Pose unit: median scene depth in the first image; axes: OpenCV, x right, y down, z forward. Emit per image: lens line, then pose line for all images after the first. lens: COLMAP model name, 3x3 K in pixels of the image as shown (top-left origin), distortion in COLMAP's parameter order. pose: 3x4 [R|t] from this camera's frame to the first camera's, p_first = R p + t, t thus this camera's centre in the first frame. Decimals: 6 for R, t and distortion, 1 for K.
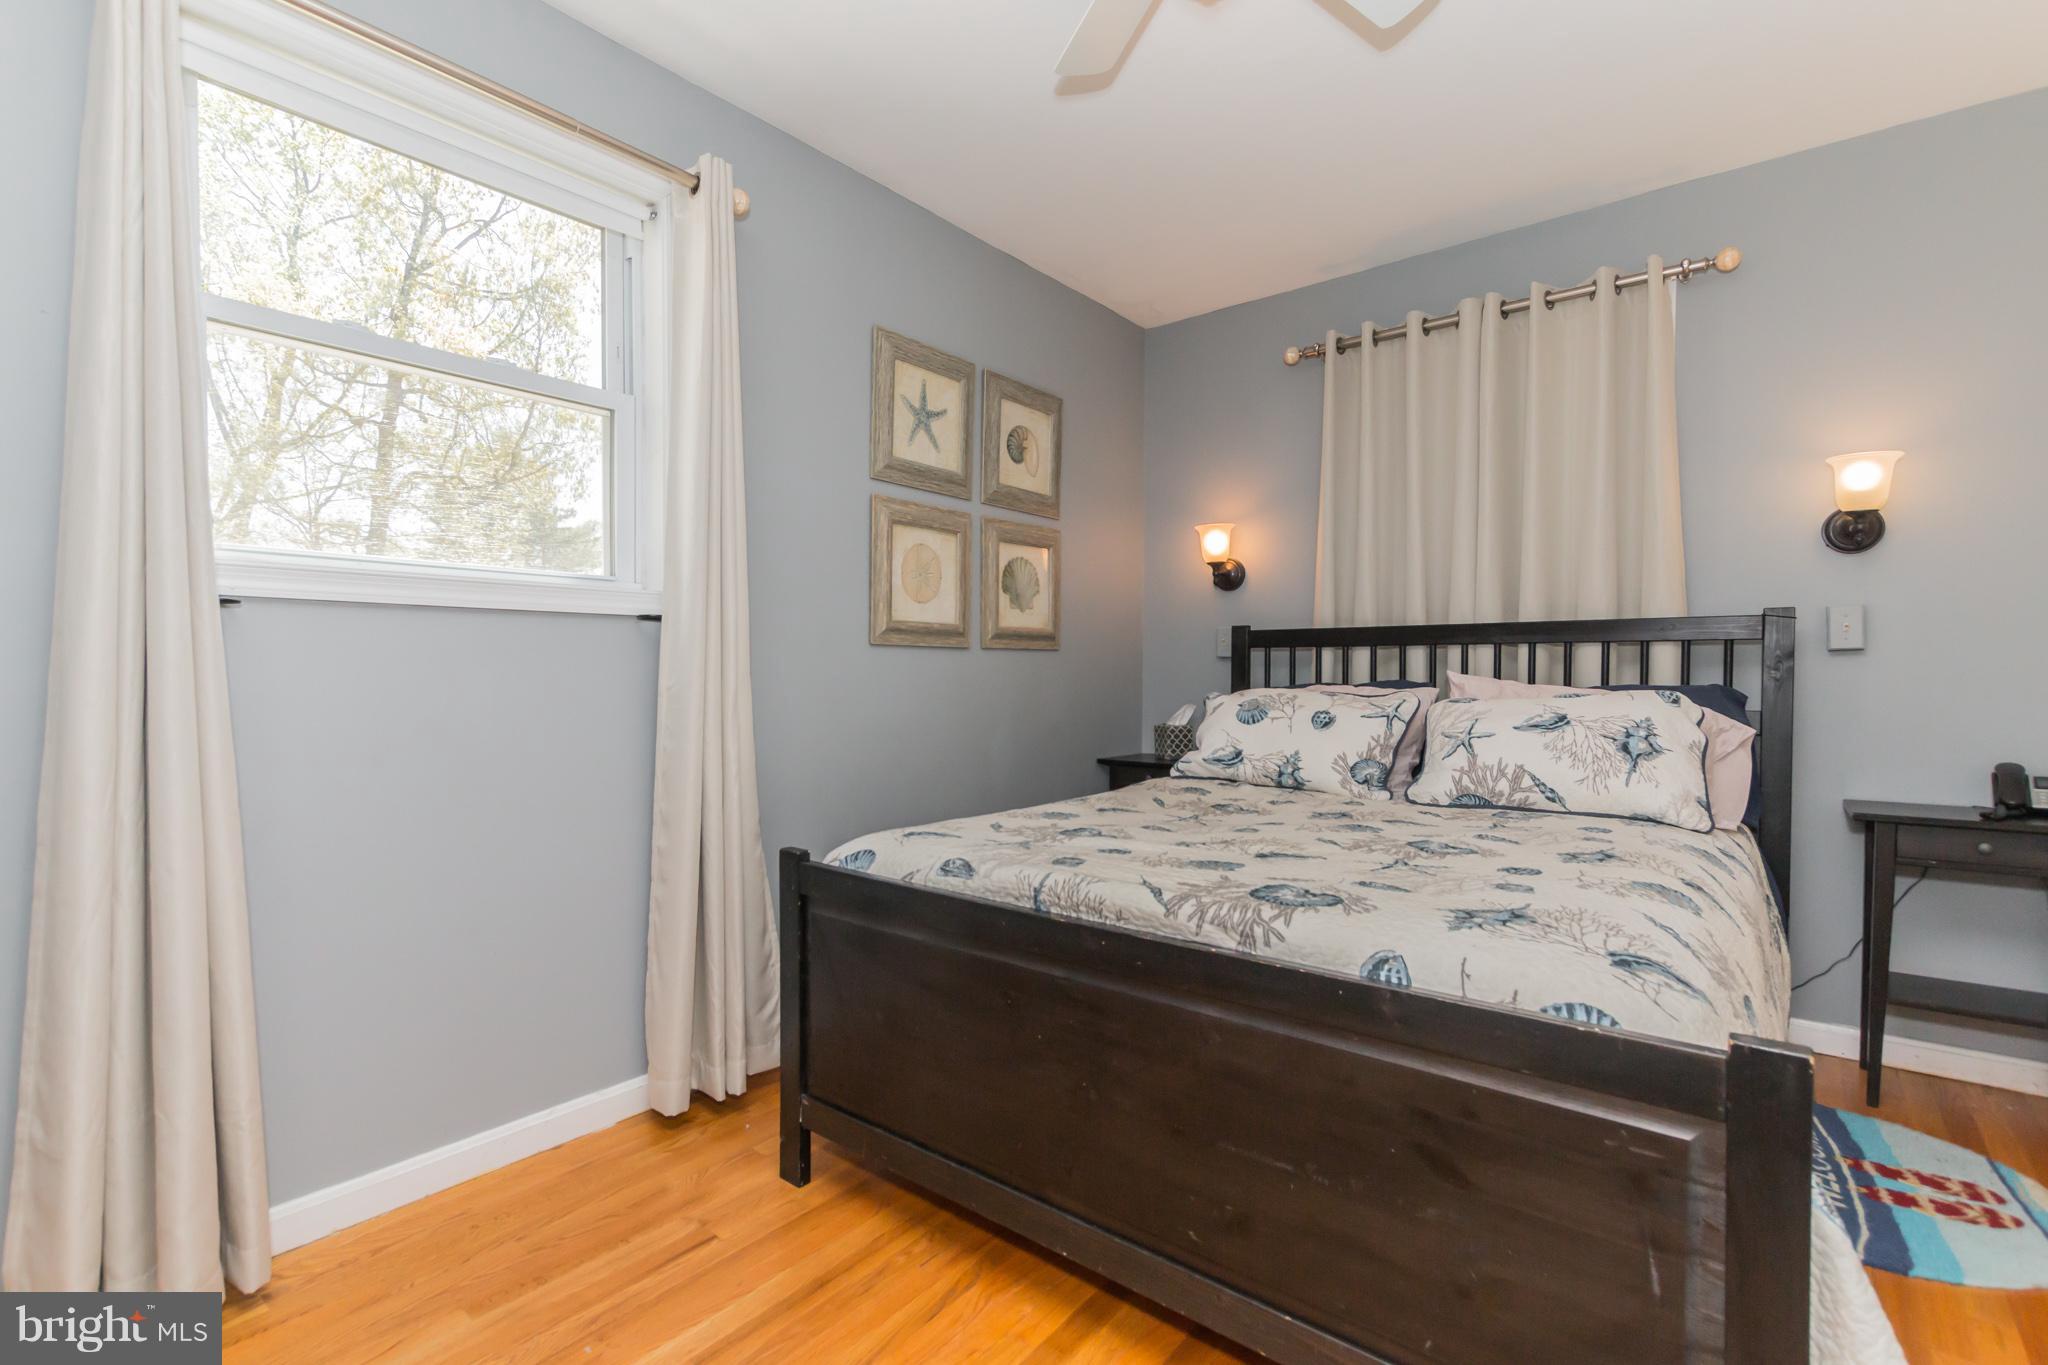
lens RADIAL K [[944.2, 0, 966.9], [0, 944.2, 697.6], [0, 0, 1]] dist [0.001427, -0.000422]
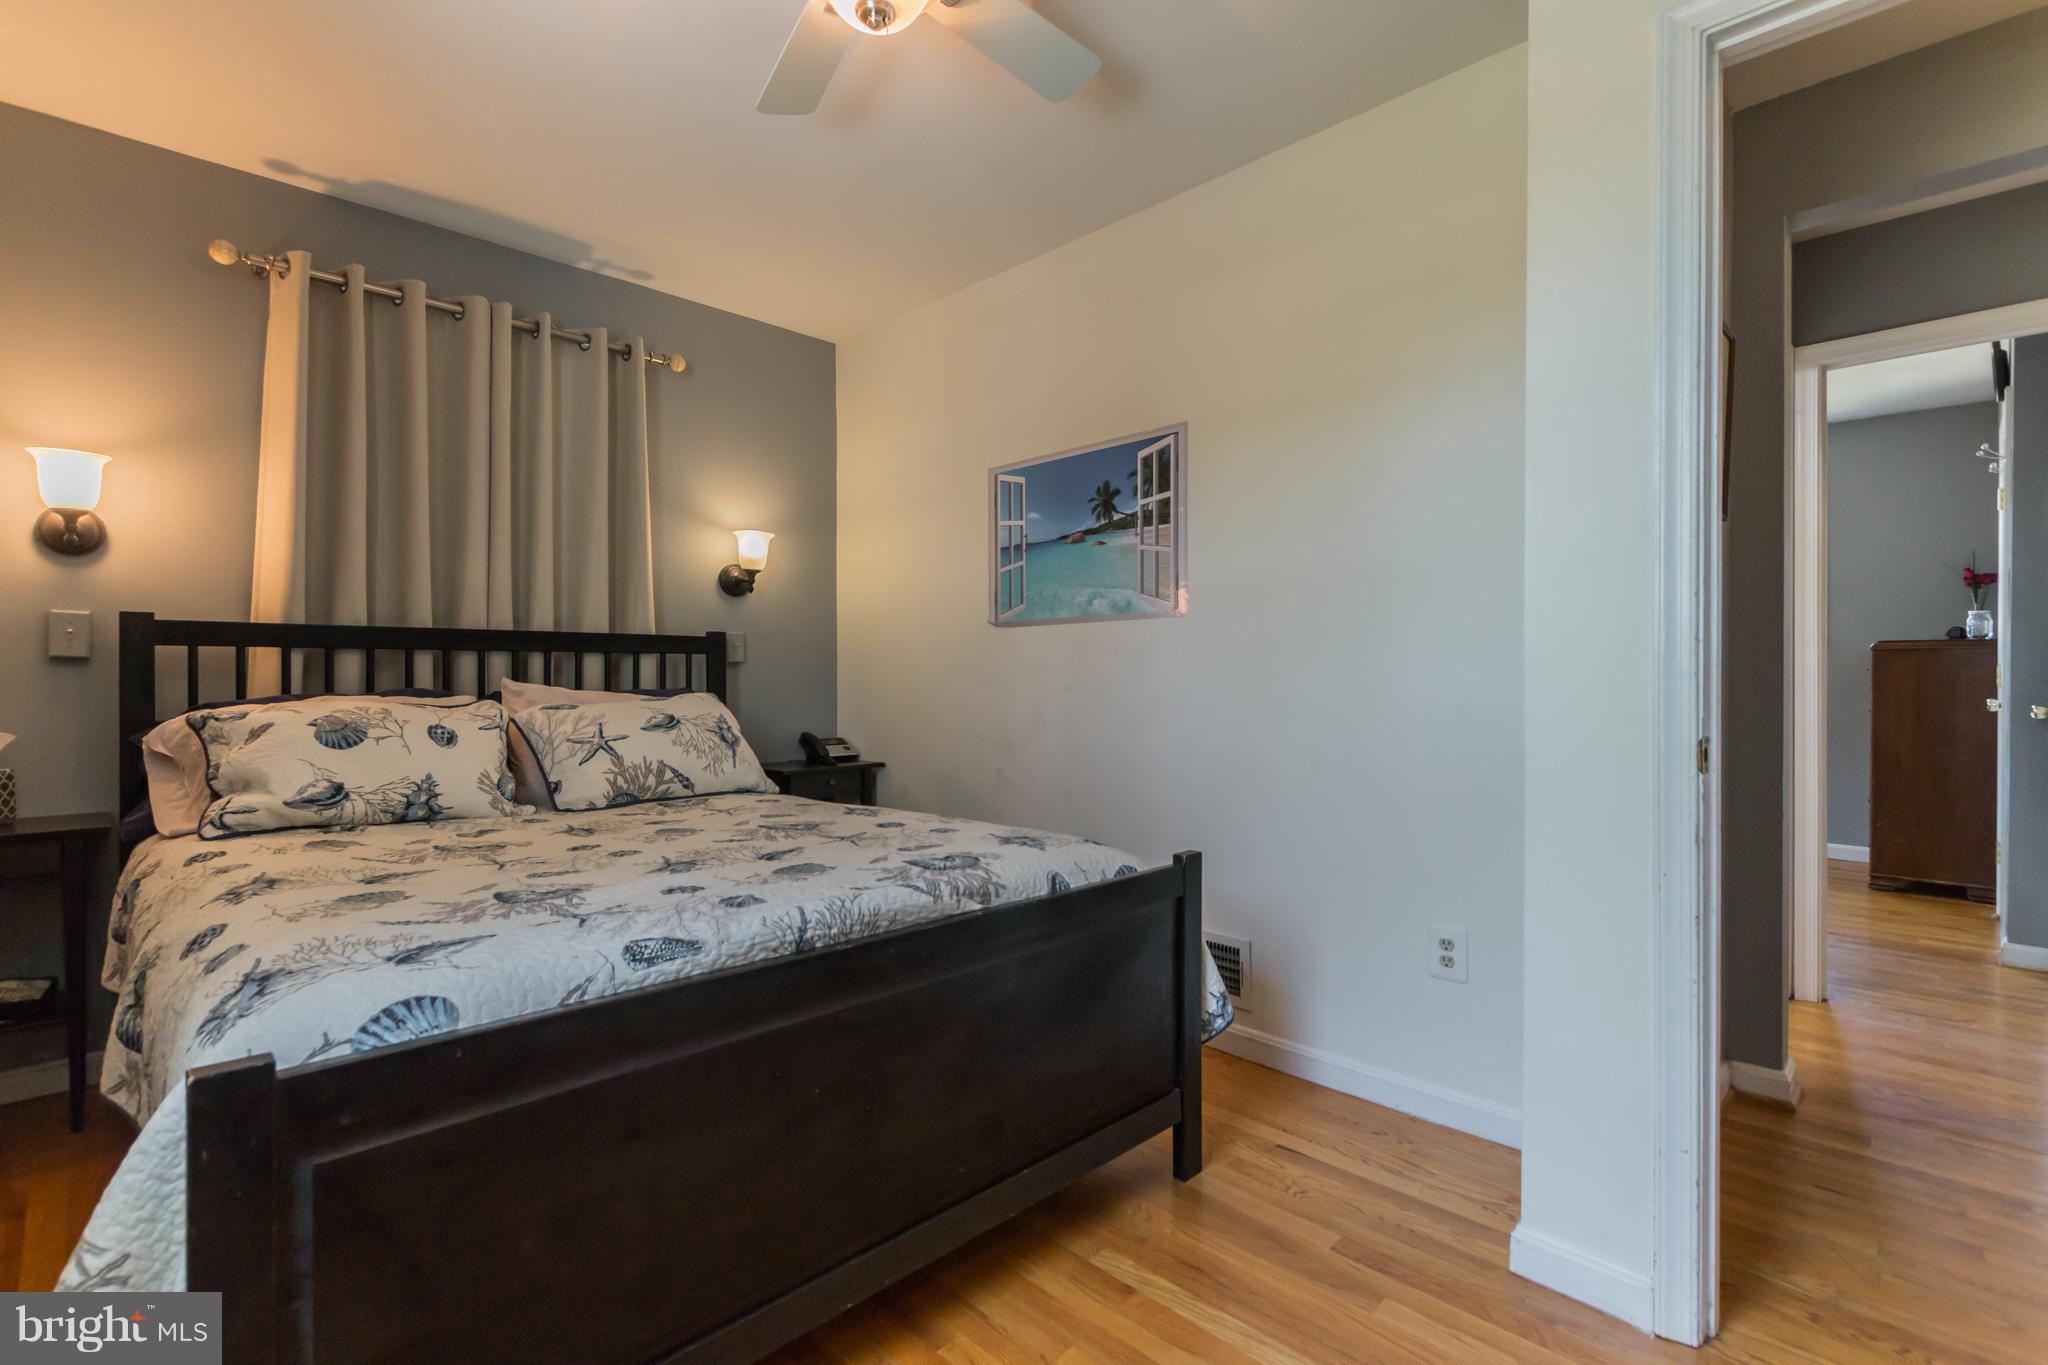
lens RADIAL K [[951.7, 0, 1031.1], [0, 951.7, 717.0], [0, 0, 1]] dist [0.003852, 0.000344]
pose [[0.066797, -0.045097, 0.996747, -0.470163], [0.027257, 0.998688, 0.043358, -0.016958], [-0.997394, 0.024272, 0.067938, 0.426316]]
